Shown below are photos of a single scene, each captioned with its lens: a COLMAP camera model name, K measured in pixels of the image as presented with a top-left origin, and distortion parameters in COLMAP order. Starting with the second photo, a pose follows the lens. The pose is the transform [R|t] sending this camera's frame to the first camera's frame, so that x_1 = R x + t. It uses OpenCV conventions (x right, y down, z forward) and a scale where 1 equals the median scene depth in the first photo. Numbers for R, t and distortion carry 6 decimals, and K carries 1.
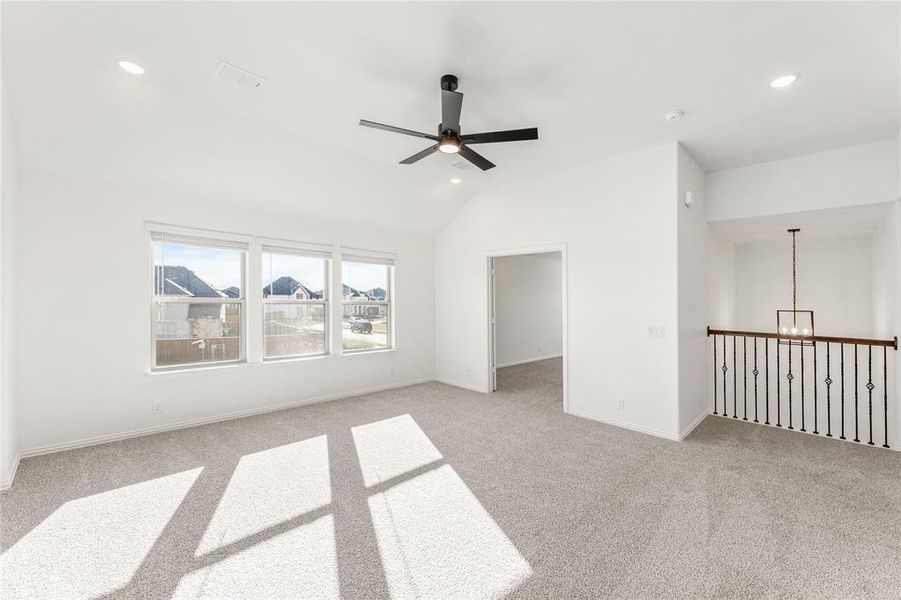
lens RADIAL K [[366.0, 0, 450.7], [0, 366.0, 308.9], [0, 0, 1]] dist [0.000664, 0.000060]
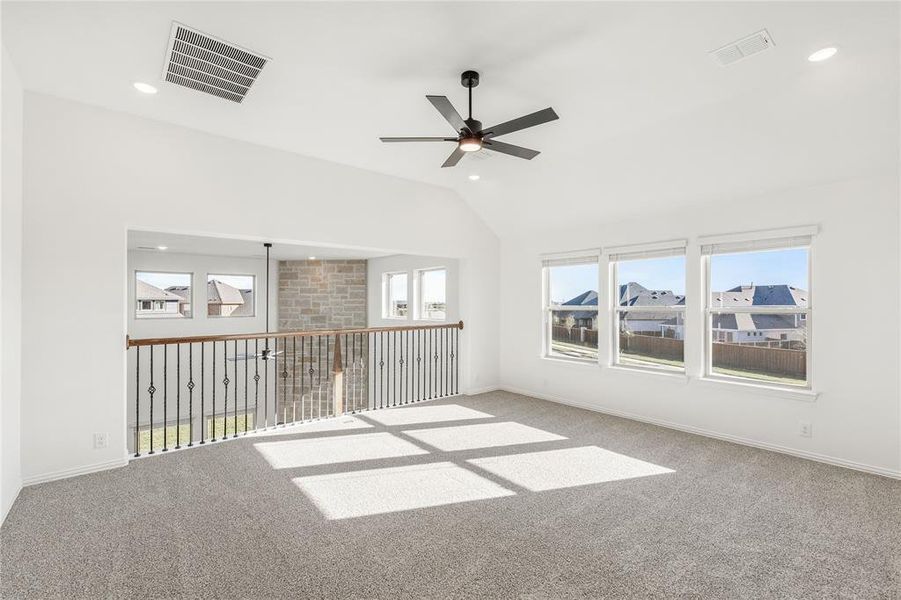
lens RADIAL K [[384.0, 0, 450.5], [0, 384.0, 300.0], [0, 0, 1]] dist [-0.001248, -0.000096]
pose [[-0.074120, -0.027744, -0.996863, 0.828093], [-0.025880, 0.999330, -0.025888, -0.002937], [0.996913, 0.023880, -0.074789, 0.818381]]
